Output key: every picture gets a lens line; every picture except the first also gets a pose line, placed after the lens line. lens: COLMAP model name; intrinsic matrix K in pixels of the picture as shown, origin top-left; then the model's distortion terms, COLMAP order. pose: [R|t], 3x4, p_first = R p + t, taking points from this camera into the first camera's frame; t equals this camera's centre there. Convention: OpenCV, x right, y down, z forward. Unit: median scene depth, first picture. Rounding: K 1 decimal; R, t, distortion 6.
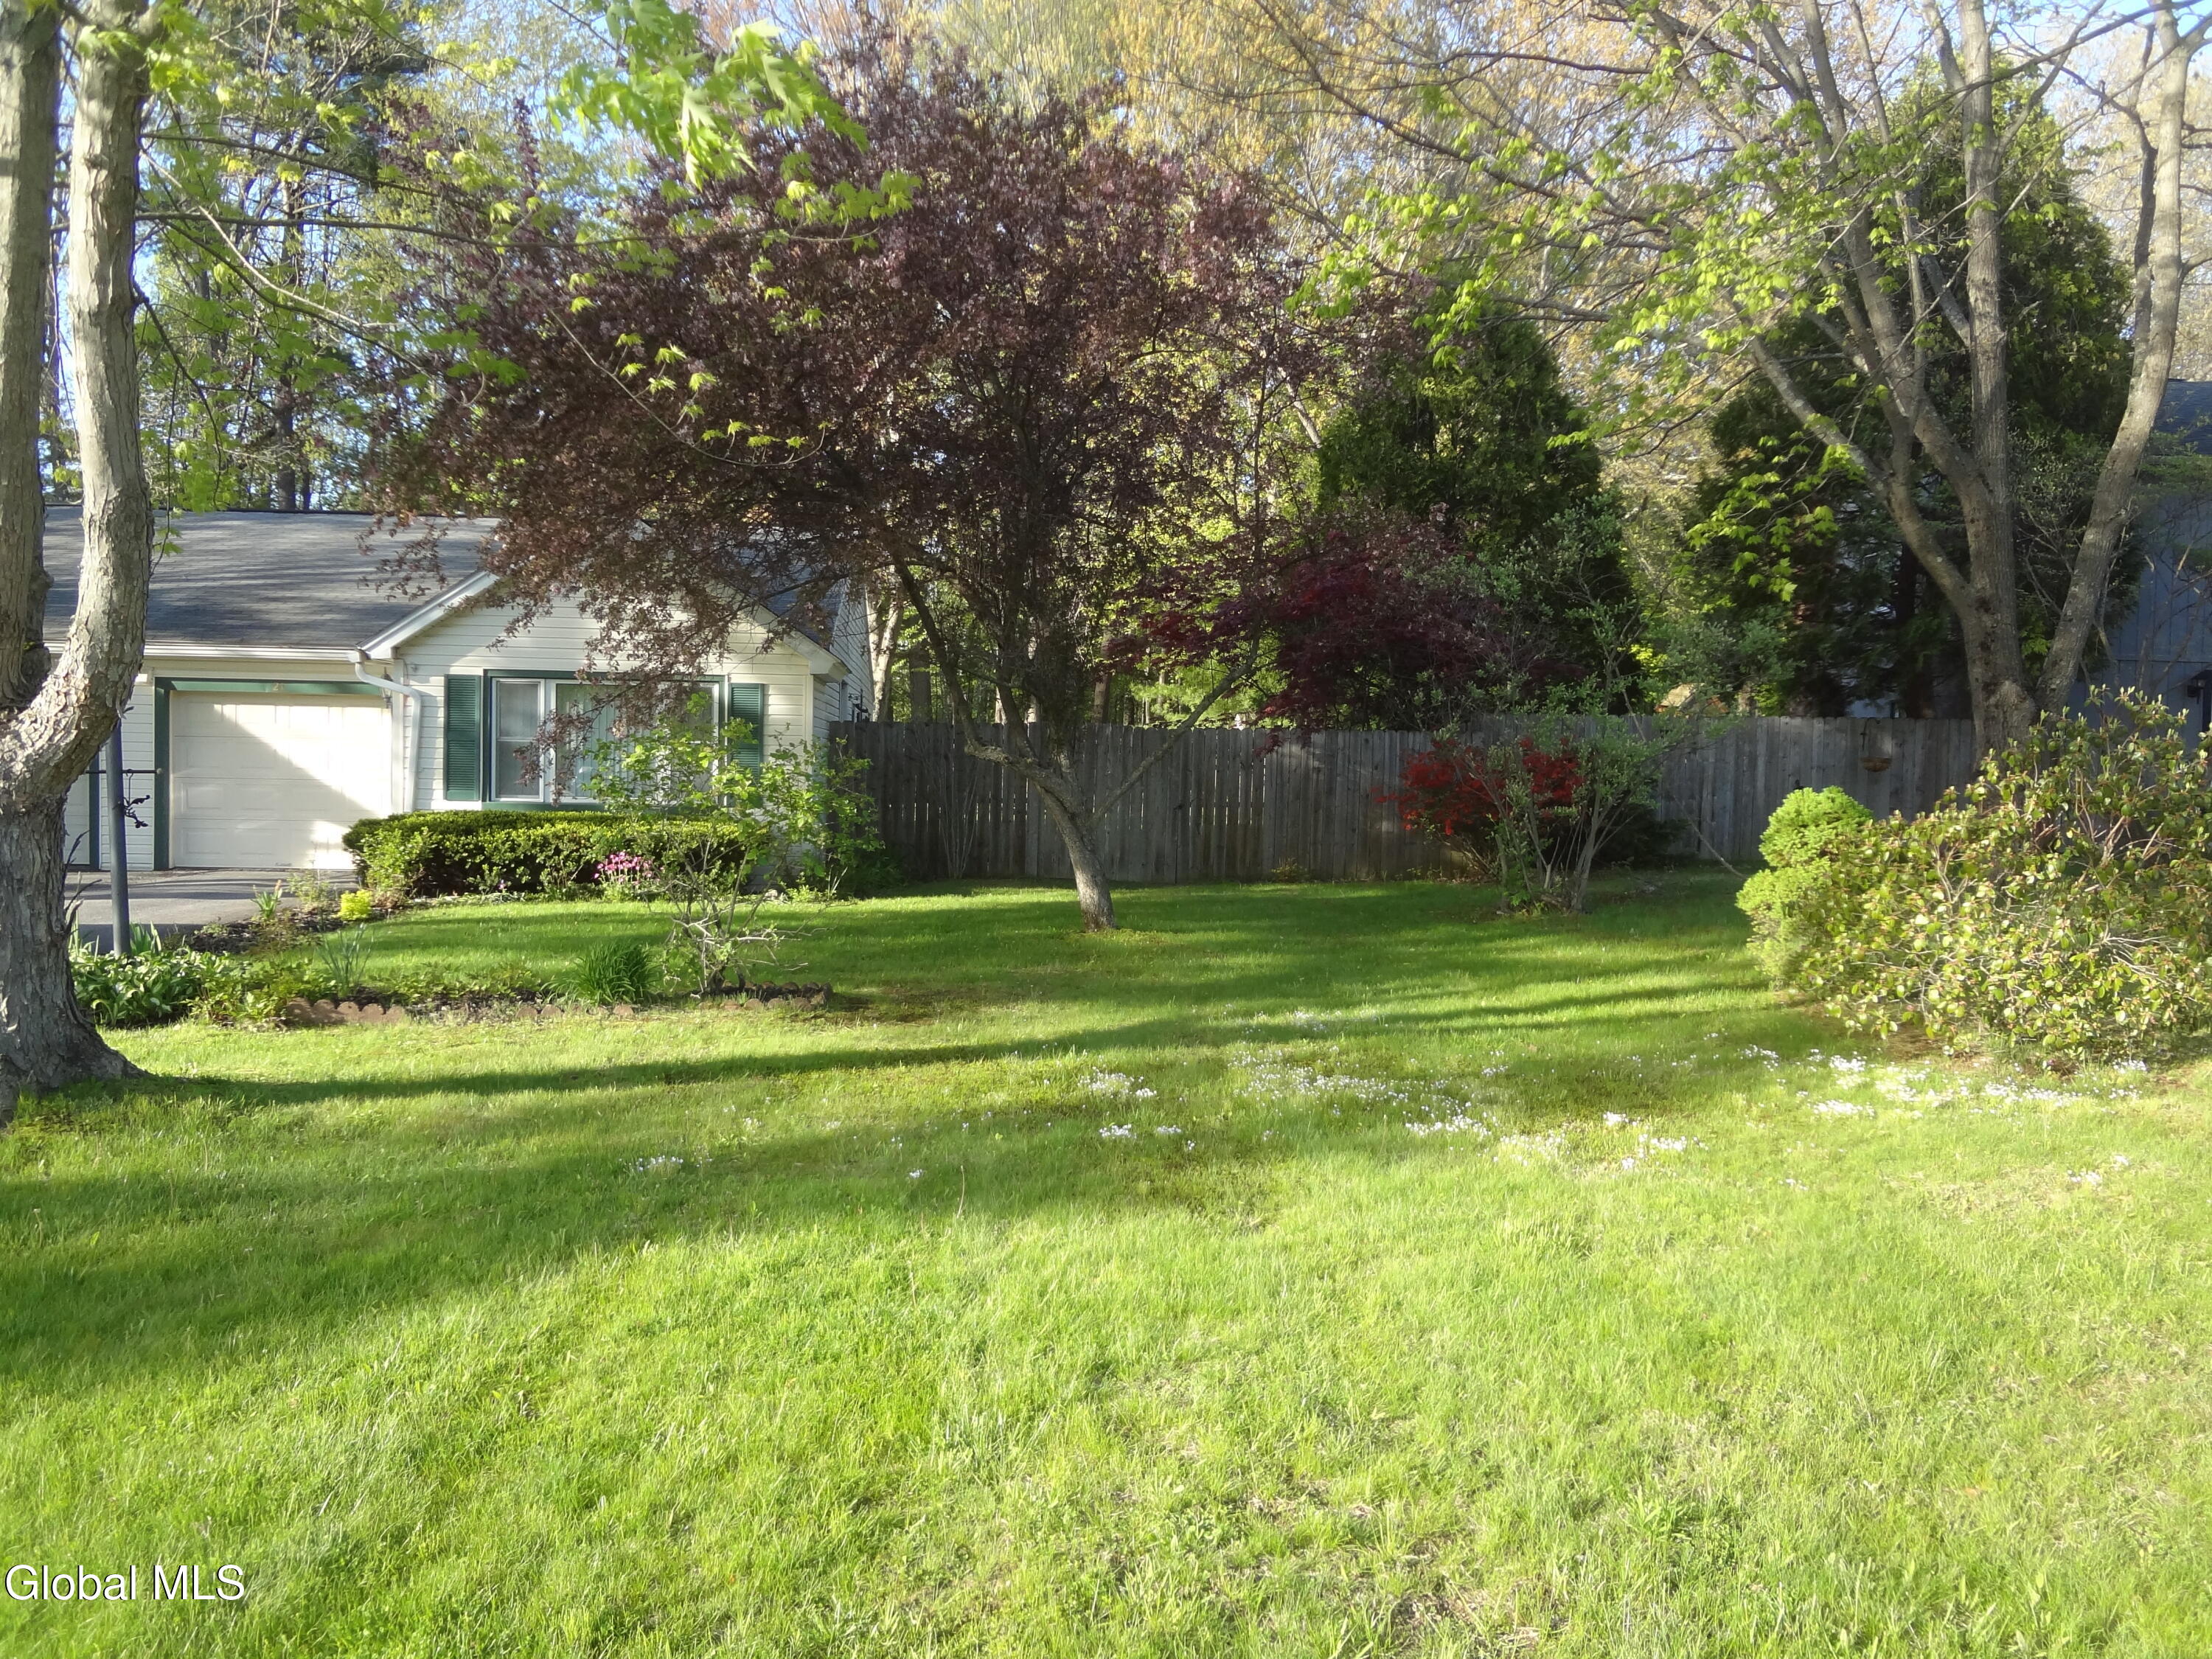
lens RADIAL K [[1654.0, 0, 1106.0], [0, 1654.0, 829.5], [0, 0, 1]] dist [-0.043342, -0.001751]
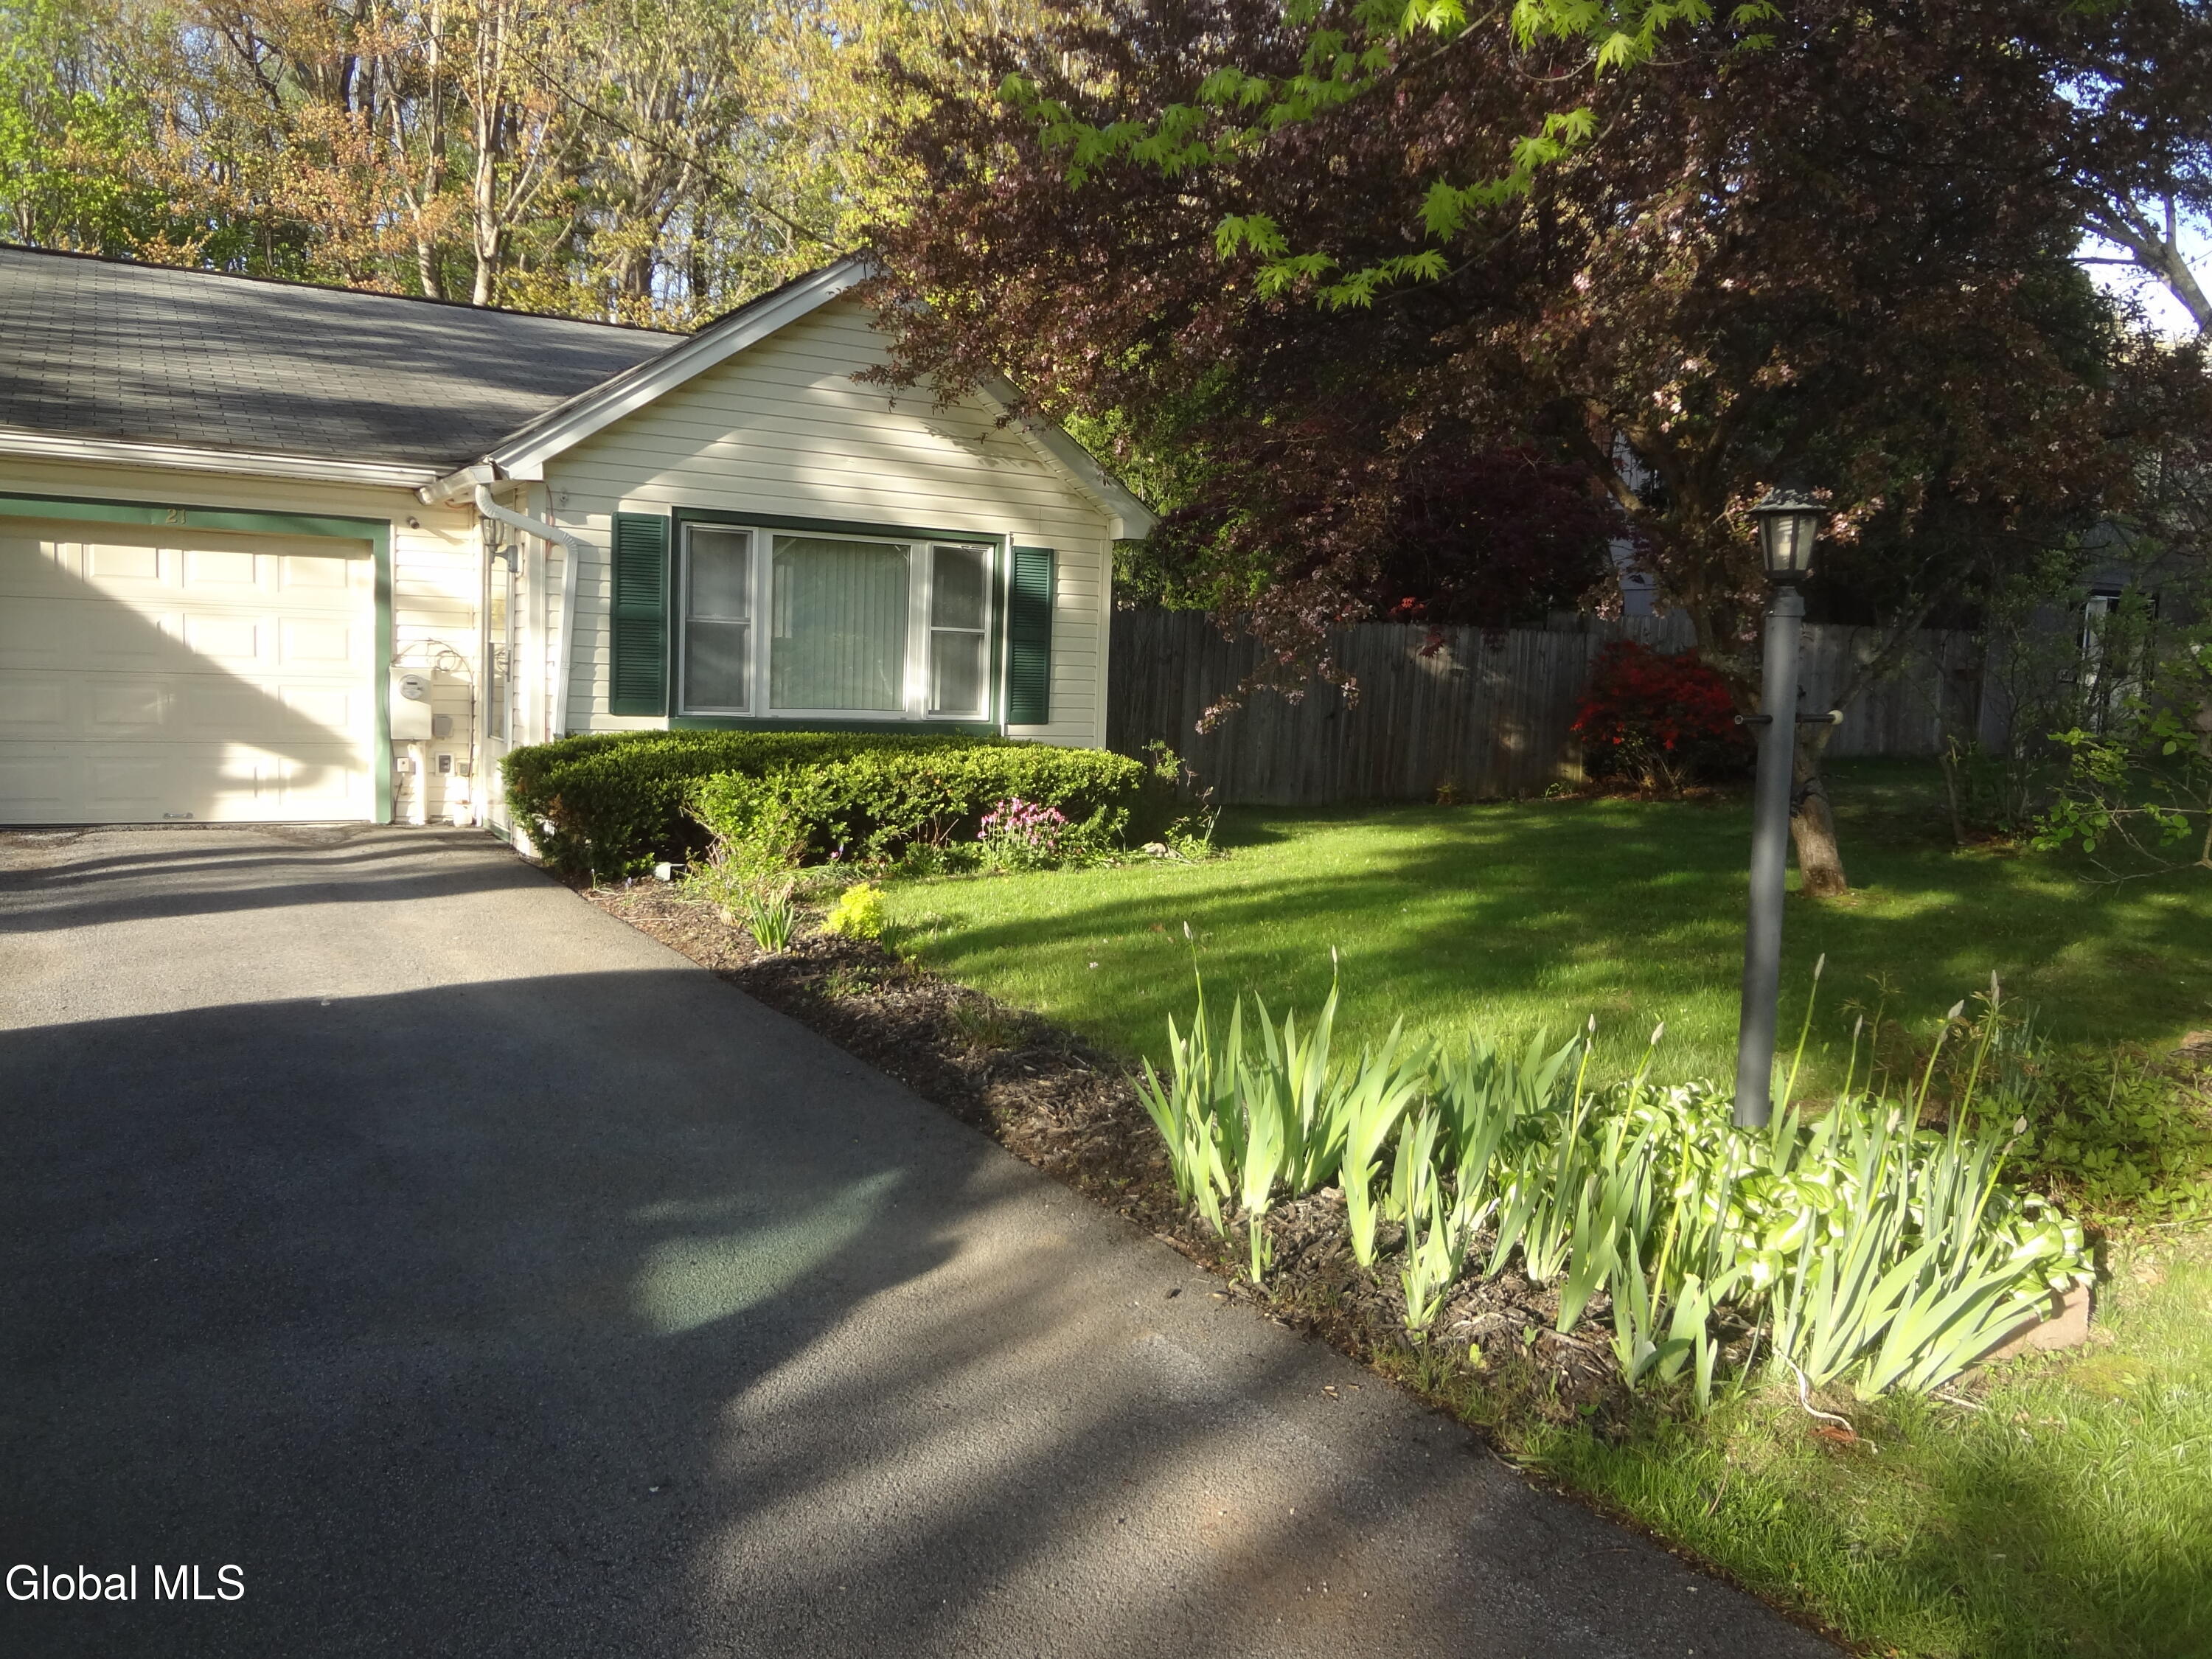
lens RADIAL K [[1654.0, 0, 1106.0], [0, 1654.0, 829.5], [0, 0, 1]] dist [-0.043342, -0.001751]
pose [[0.898744, -0.027905, 0.437586, -0.504017], [-0.001750, 0.997737, 0.067221, -0.016813], [-0.438471, -0.061181, 0.896661, 0.354145]]
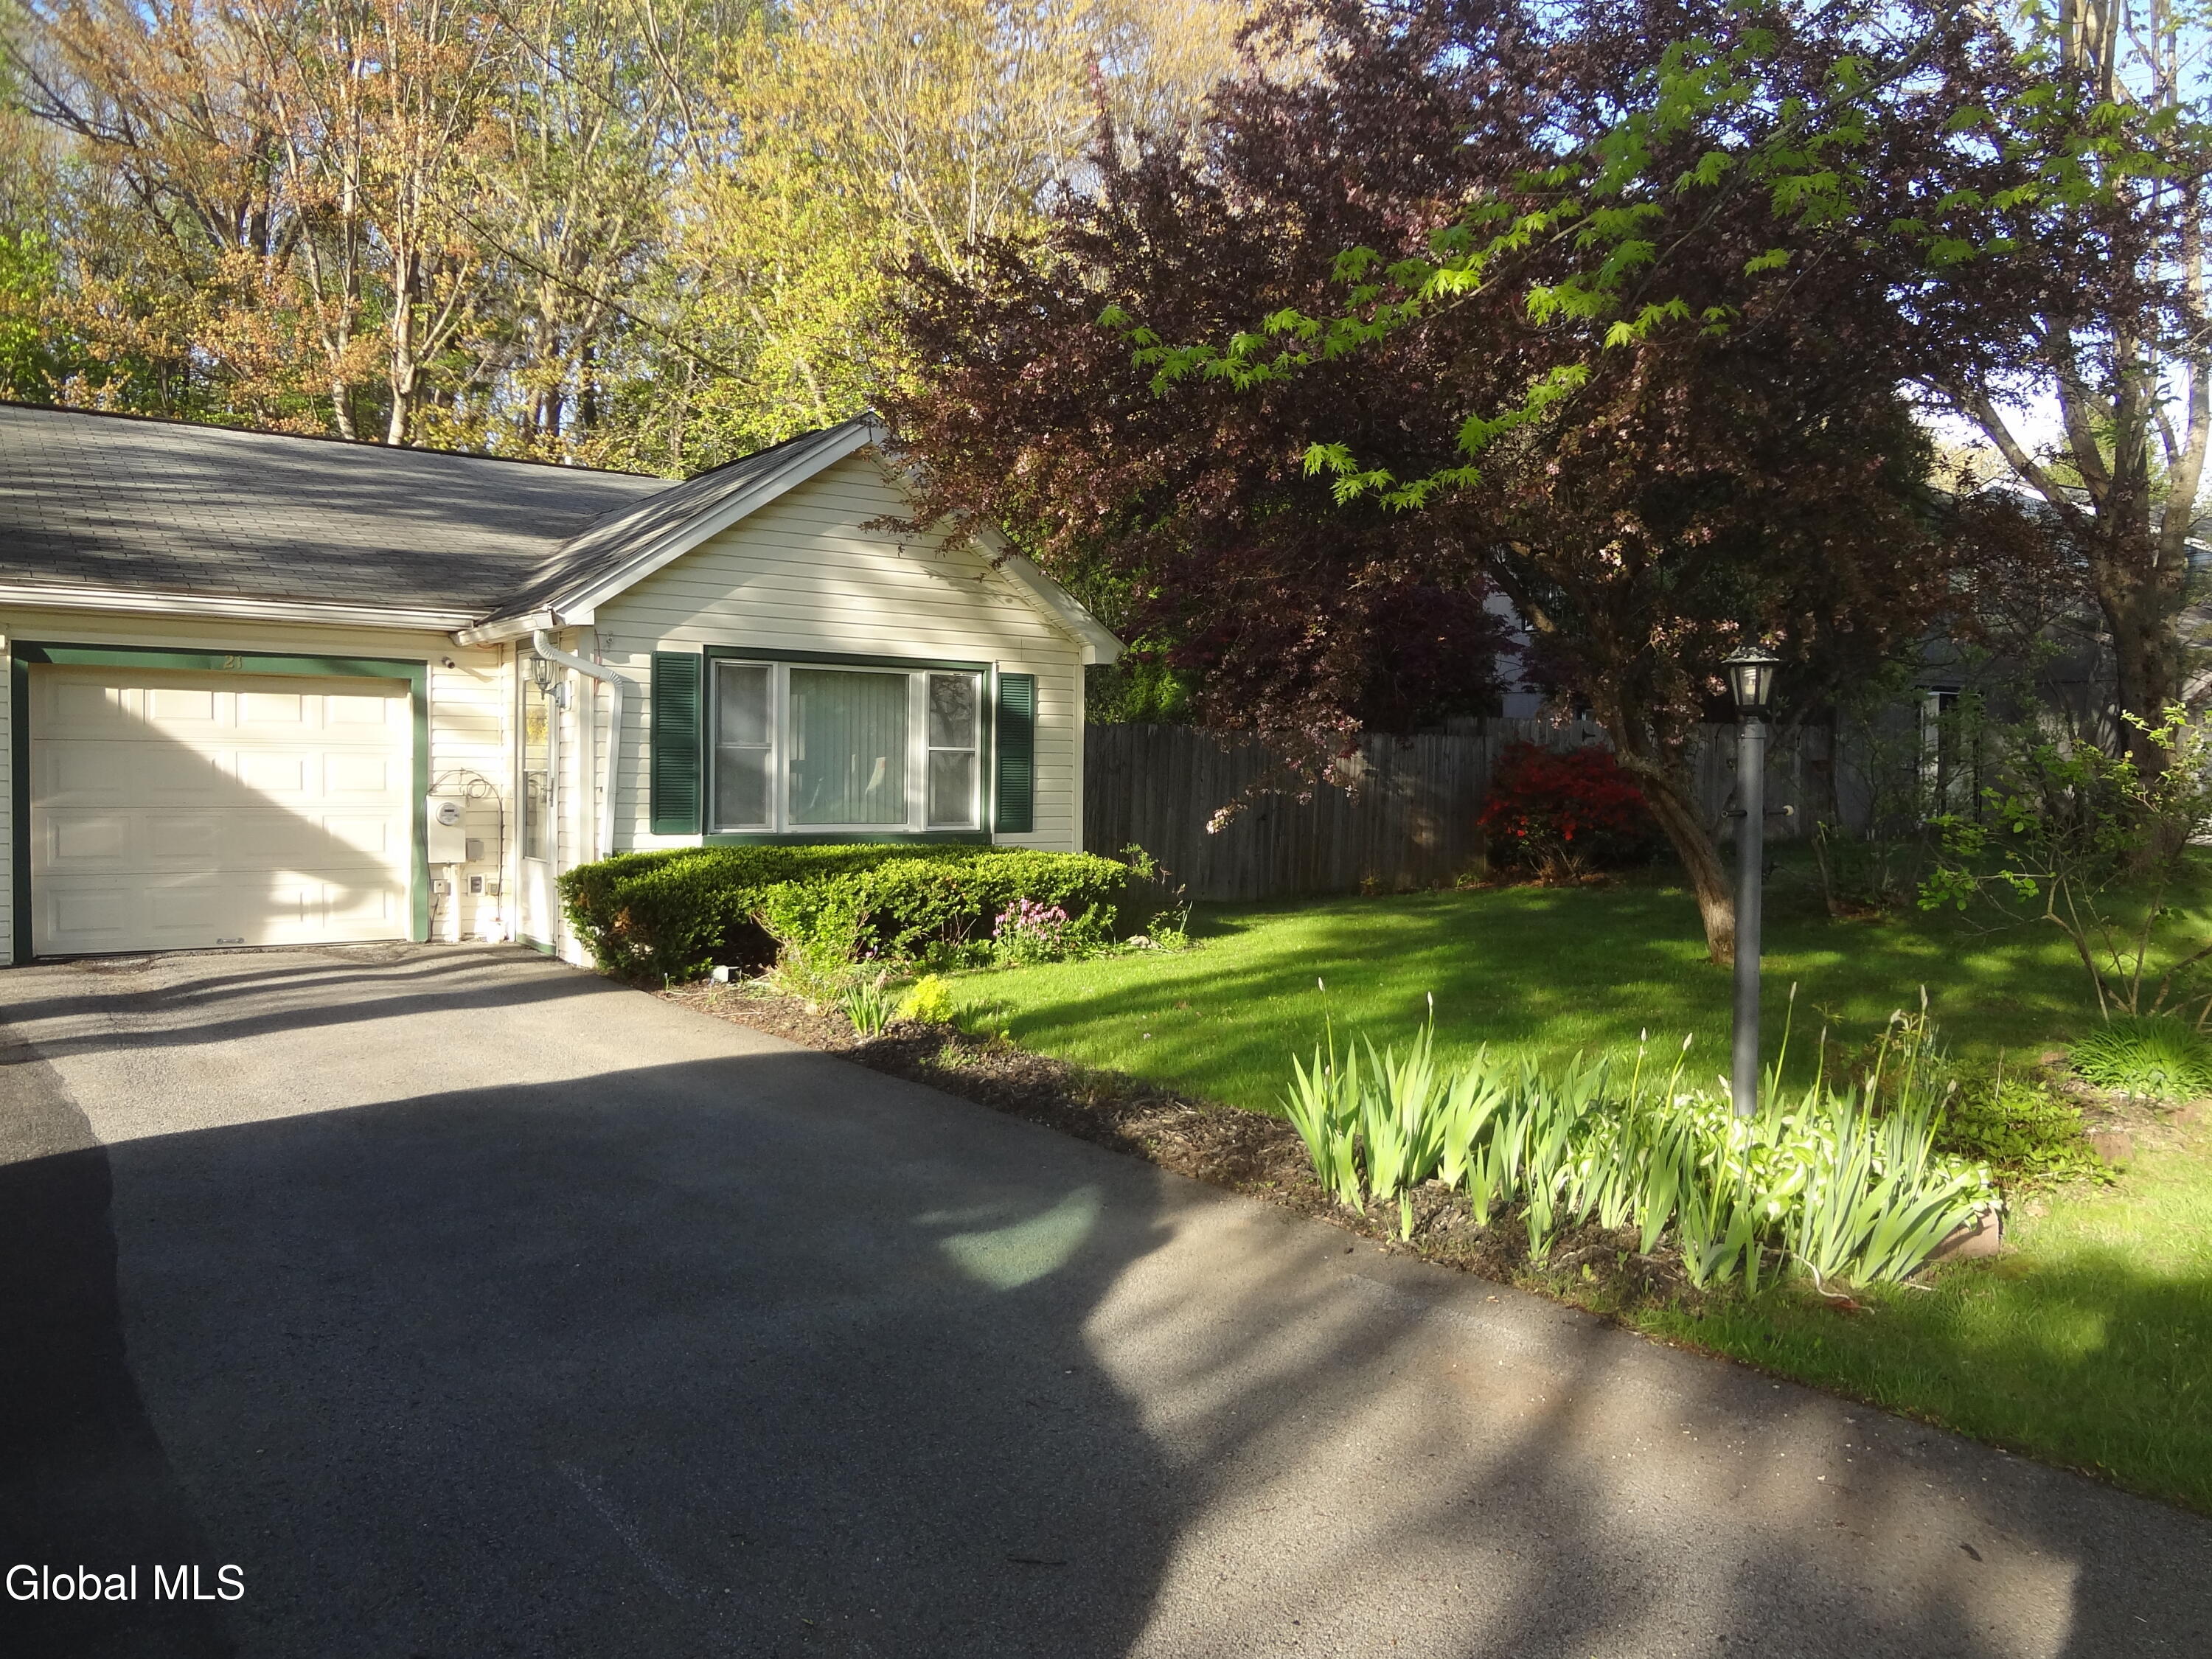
lens RADIAL K [[1654.0, 0, 1106.0], [0, 1654.0, 829.5], [0, 0, 1]] dist [-0.043342, -0.001751]
pose [[0.859578, -0.025626, 0.510361, -0.584972], [0.026705, 0.999630, 0.005215, -0.018468], [-0.510306, 0.009147, 0.859944, 0.312555]]
